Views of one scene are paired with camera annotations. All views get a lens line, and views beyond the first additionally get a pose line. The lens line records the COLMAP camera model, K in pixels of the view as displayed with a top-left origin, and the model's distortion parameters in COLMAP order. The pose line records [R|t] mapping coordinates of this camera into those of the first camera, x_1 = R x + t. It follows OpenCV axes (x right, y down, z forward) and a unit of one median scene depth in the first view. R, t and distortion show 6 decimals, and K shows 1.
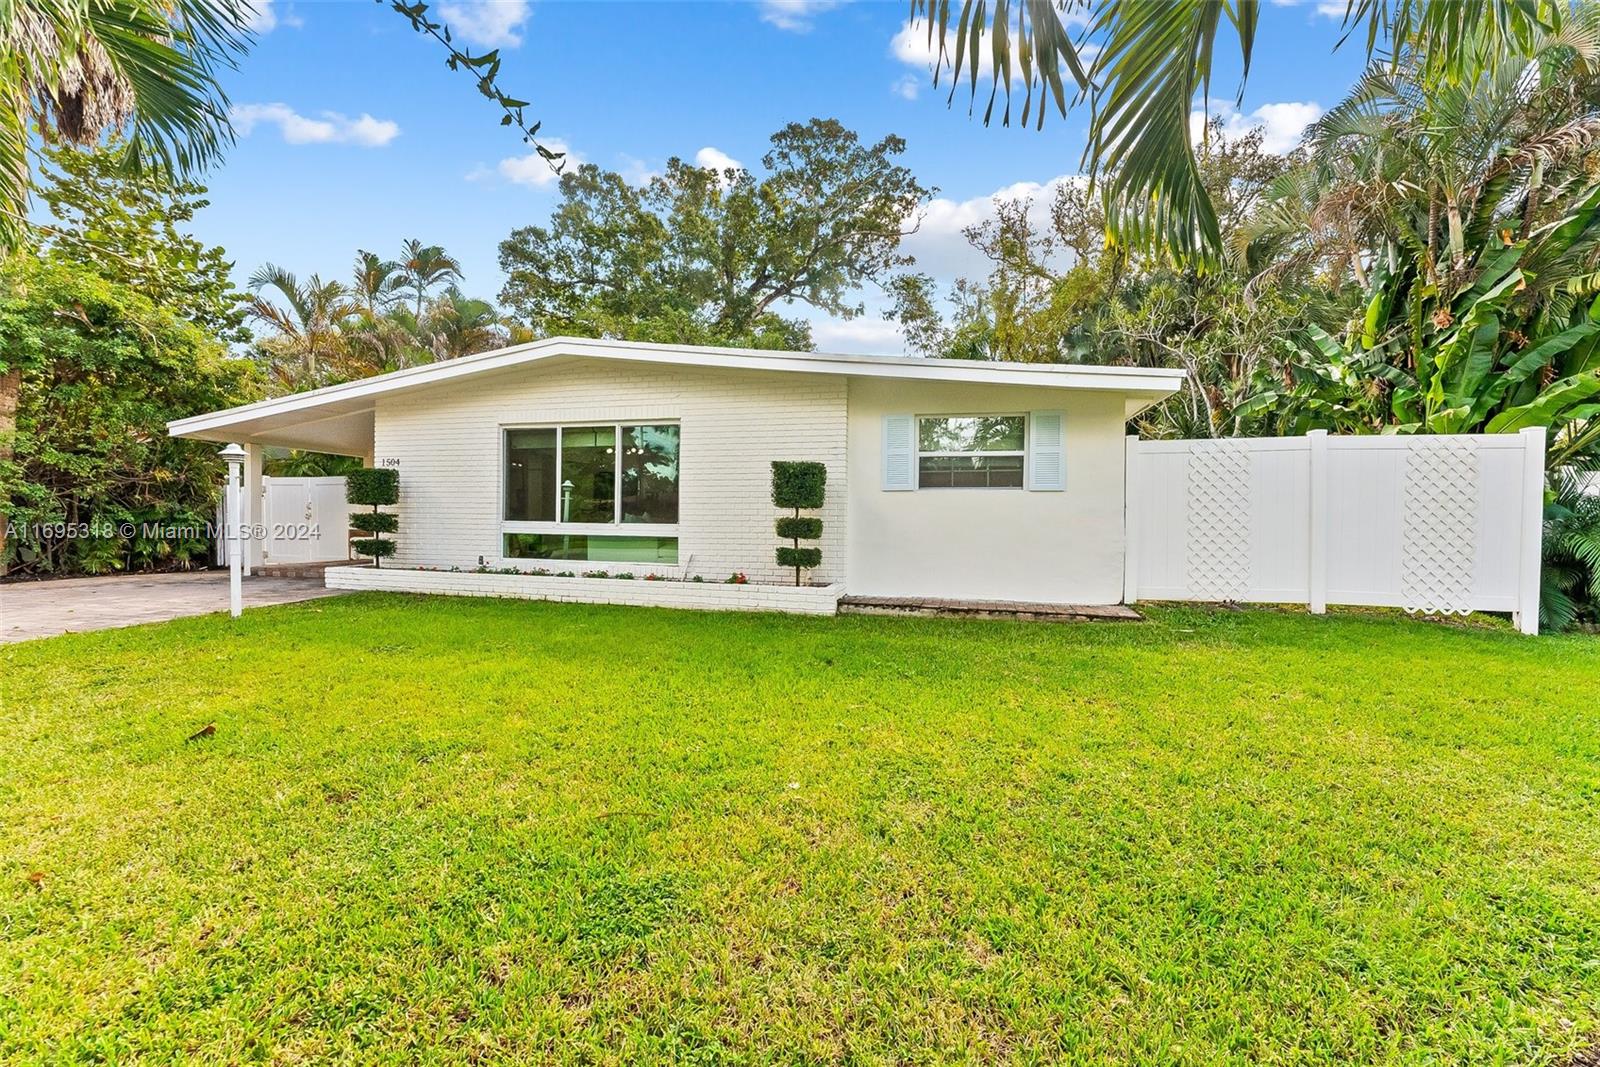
lens RADIAL K [[663.8, 0, 800.0], [0, 663.8, 533.5], [0, 0, 1]] dist [-0.000803, 0.000037]
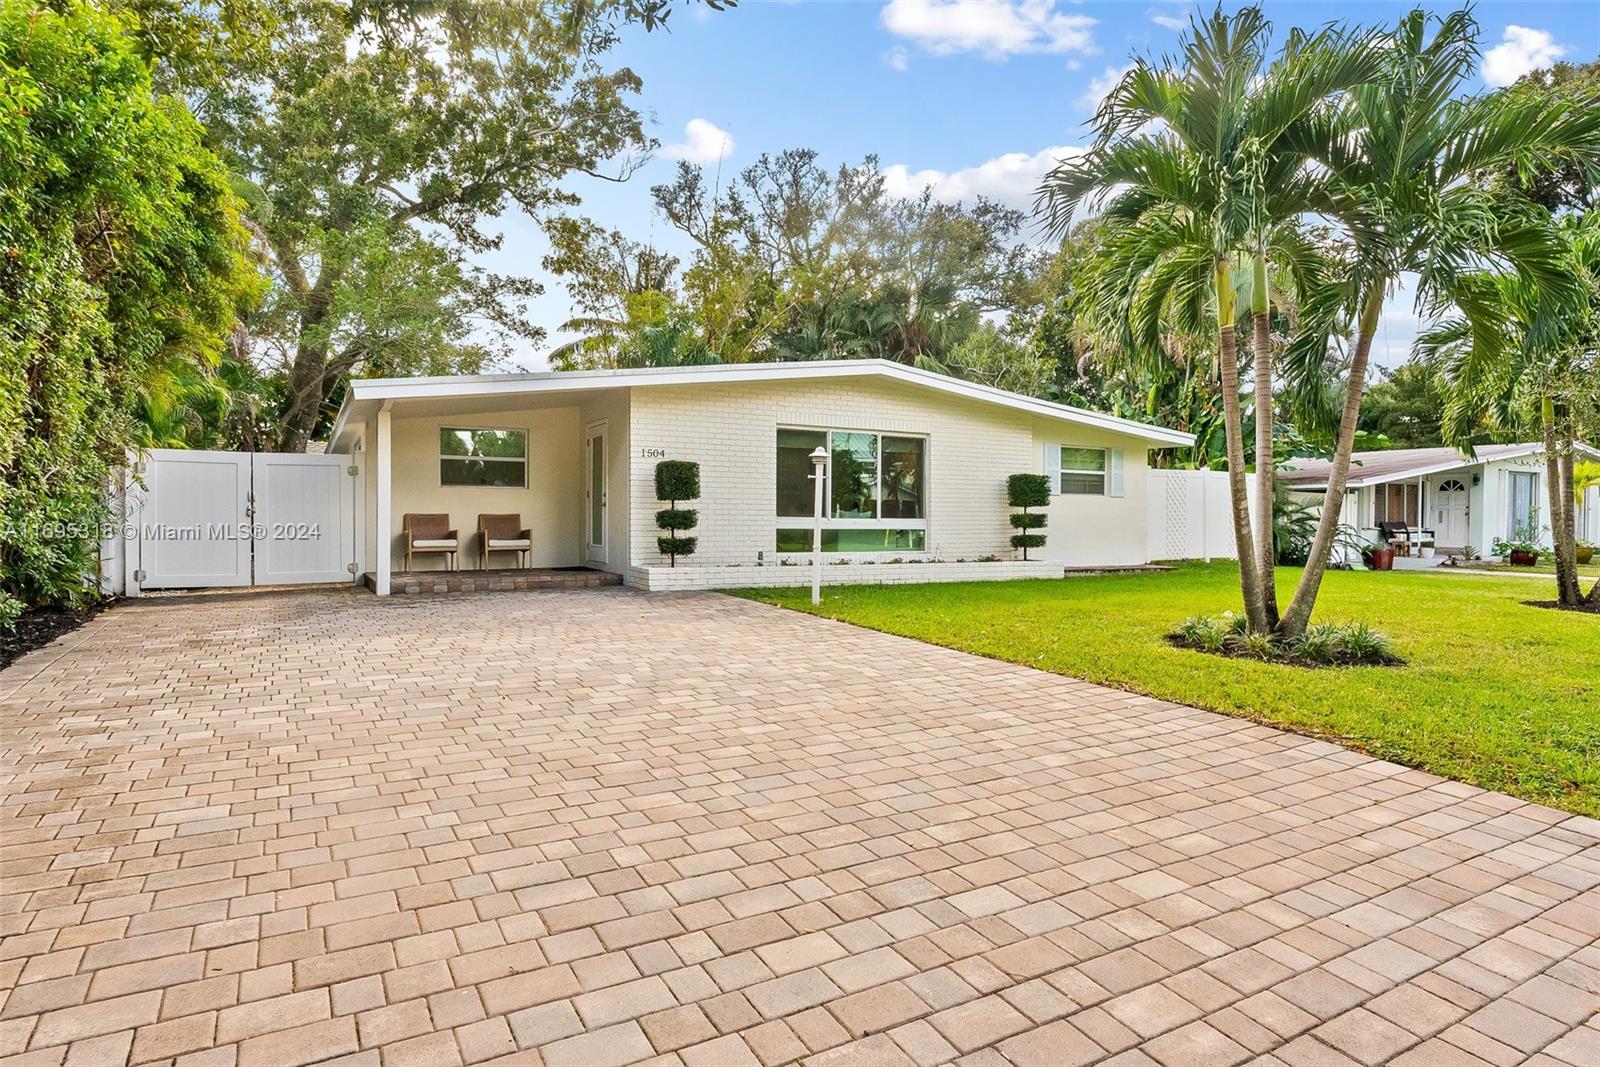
lens RADIAL K [[867.6, 0, 800.0], [0, 867.6, 533.5], [0, 0, 1]] dist [0.000813, 0.000024]
pose [[0.727087, -0.020386, 0.686243, -1.460654], [0.011351, 0.999779, 0.017673, -0.017563], [-0.686452, -0.005061, 0.727158, -0.015982]]
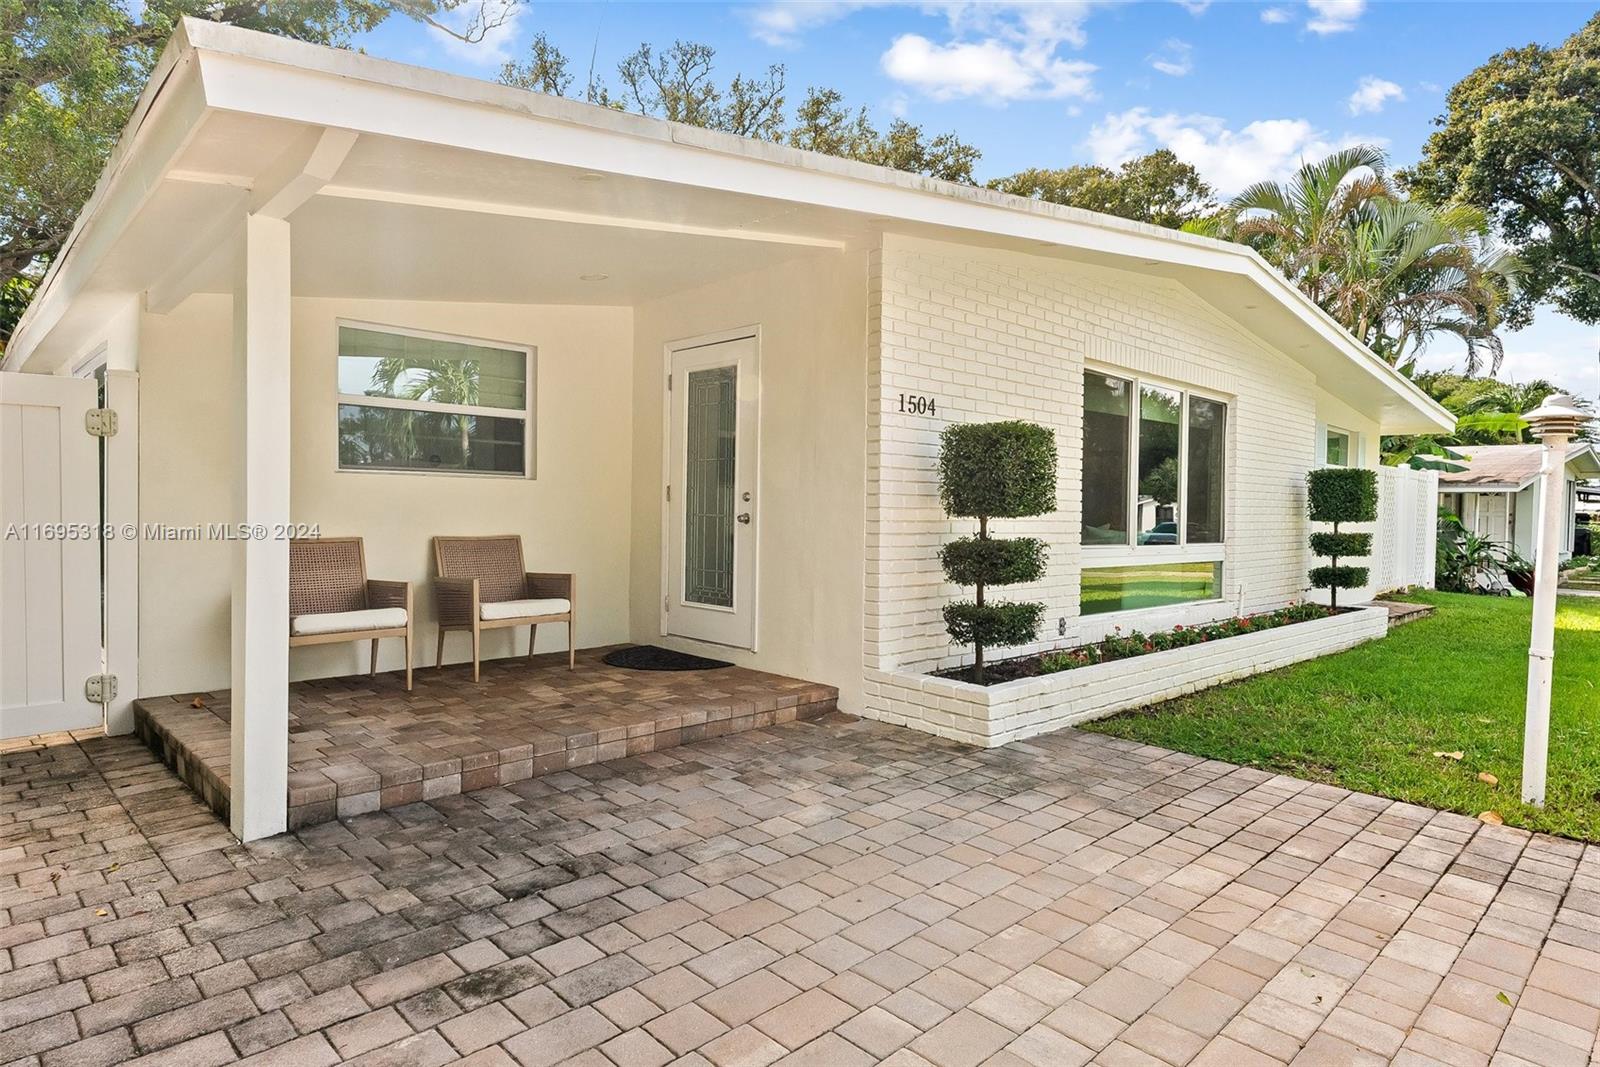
lens RADIAL K [[892.6, 0, 800.0], [0, 892.6, 533.5], [0, 0, 1]] dist [0.000288, 0.000348]
pose [[0.532739, -0.027811, 0.845822, -1.247004], [-0.001818, 0.999420, 0.034007, -0.055578], [-0.846277, -0.019655, 0.532380, 0.872346]]
